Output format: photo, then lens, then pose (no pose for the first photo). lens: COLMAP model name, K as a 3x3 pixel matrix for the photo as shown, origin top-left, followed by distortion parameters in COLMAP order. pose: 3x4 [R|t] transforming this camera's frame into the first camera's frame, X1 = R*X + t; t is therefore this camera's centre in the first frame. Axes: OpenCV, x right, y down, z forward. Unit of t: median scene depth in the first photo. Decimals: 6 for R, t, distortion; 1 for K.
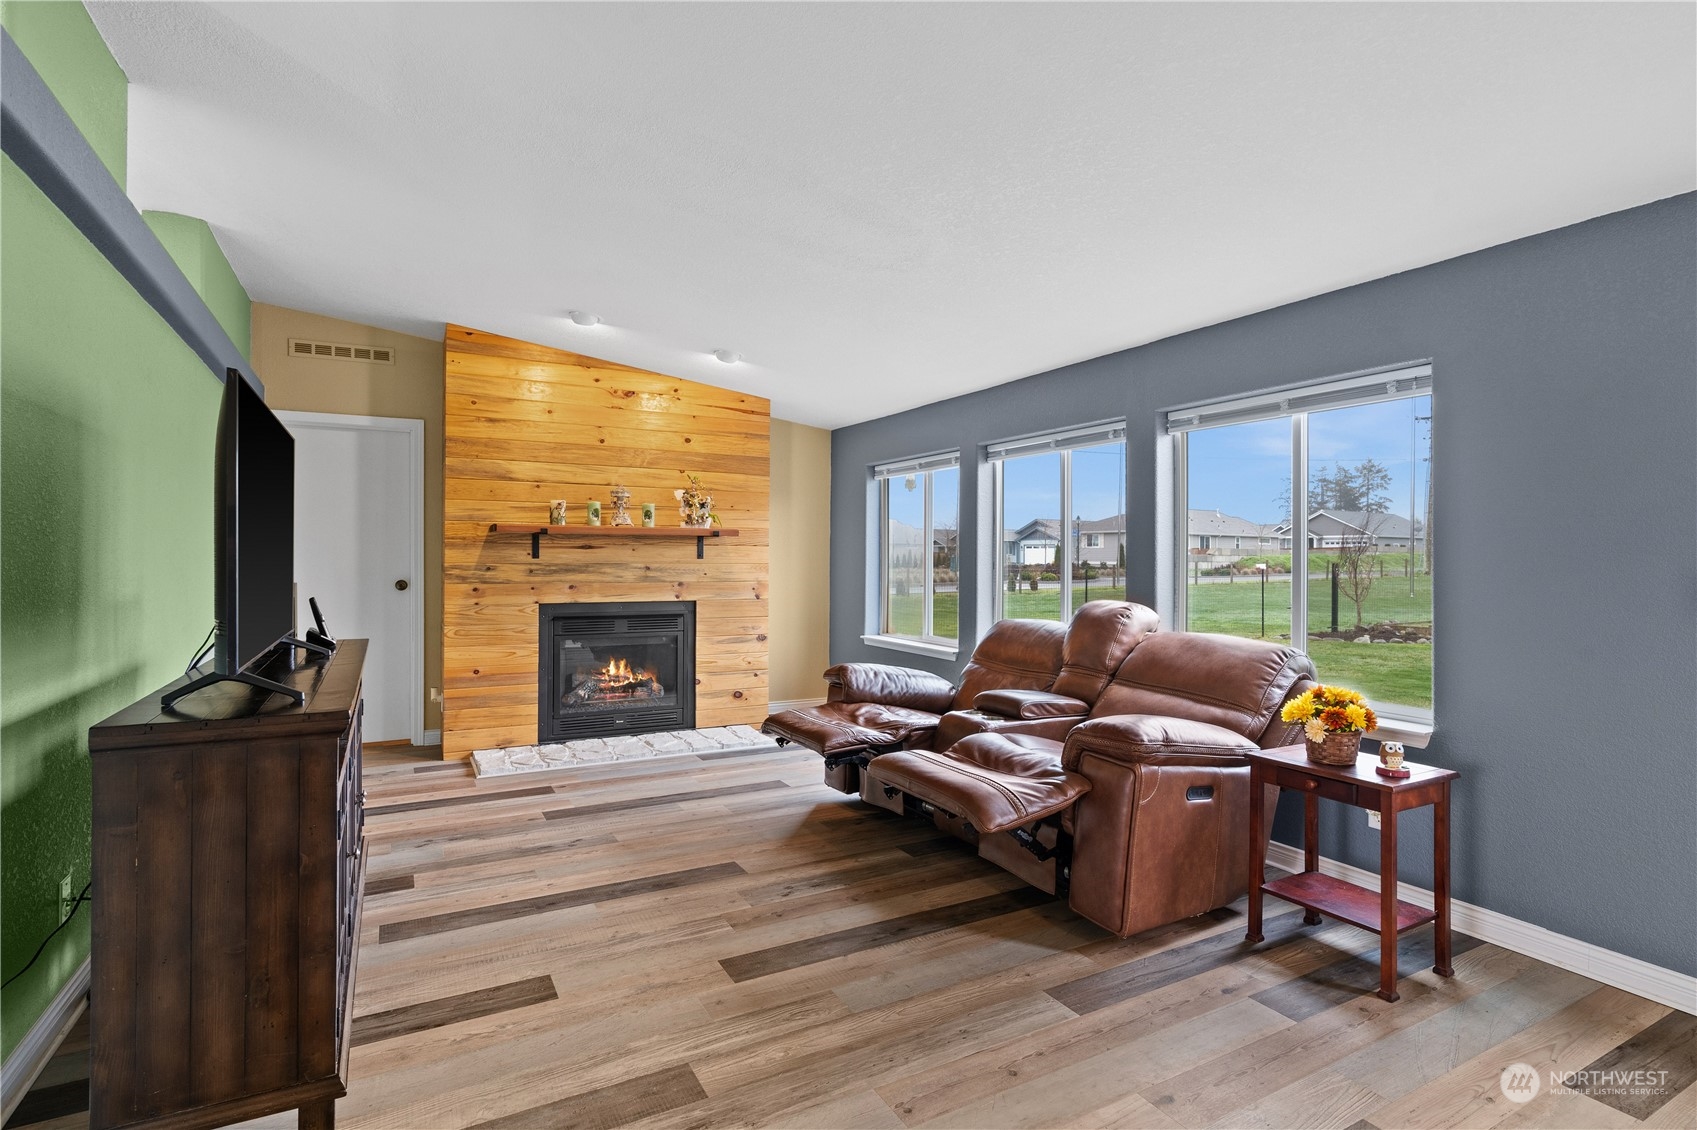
lens RADIAL K [[774.1, 0, 790.9], [0, 774.1, 566.2], [0, 0, 1]] dist [-0.002283, 0.000369]
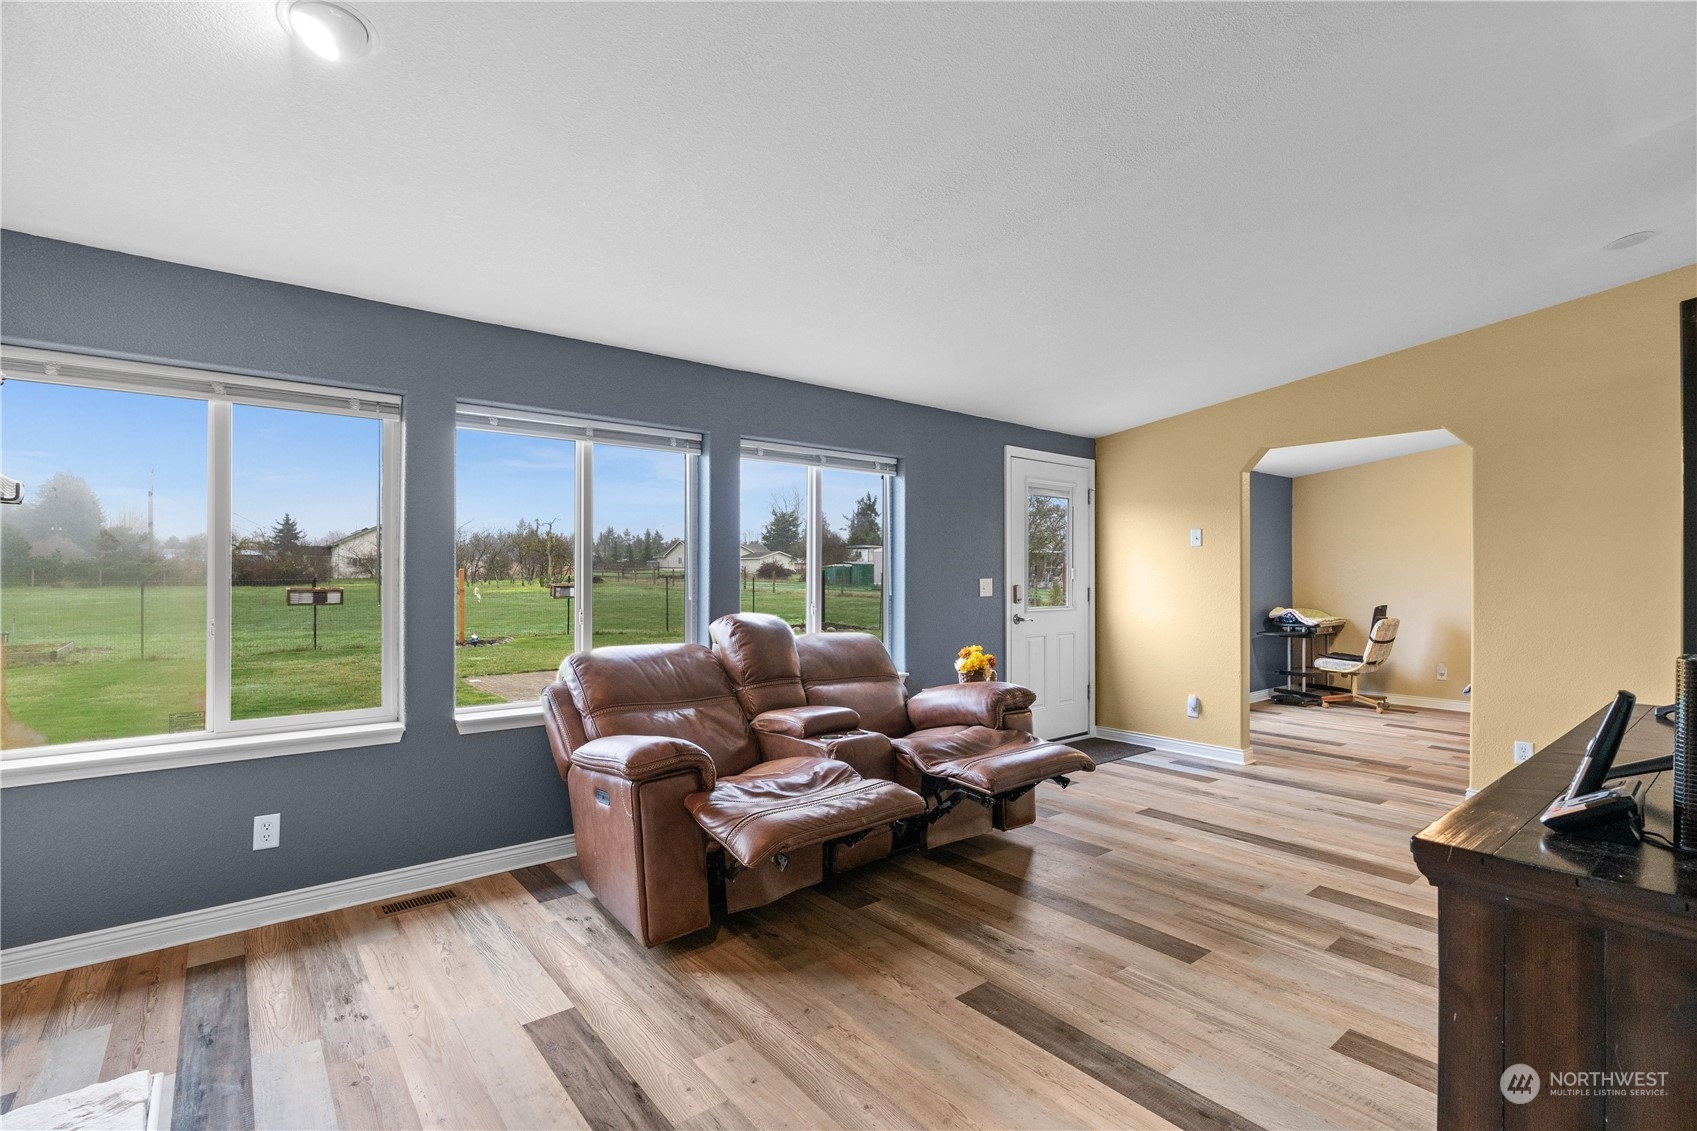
lens RADIAL K [[790.1, 0, 902.3], [0, 790.1, 567.7], [0, 0, 1]] dist [-0.001801, 0.000705]
pose [[-0.242636, 0.007136, 0.970091, -0.512111], [0.005421, 0.999967, -0.006000, -0.009795], [-0.970102, 0.003803, -0.242667, 0.806790]]
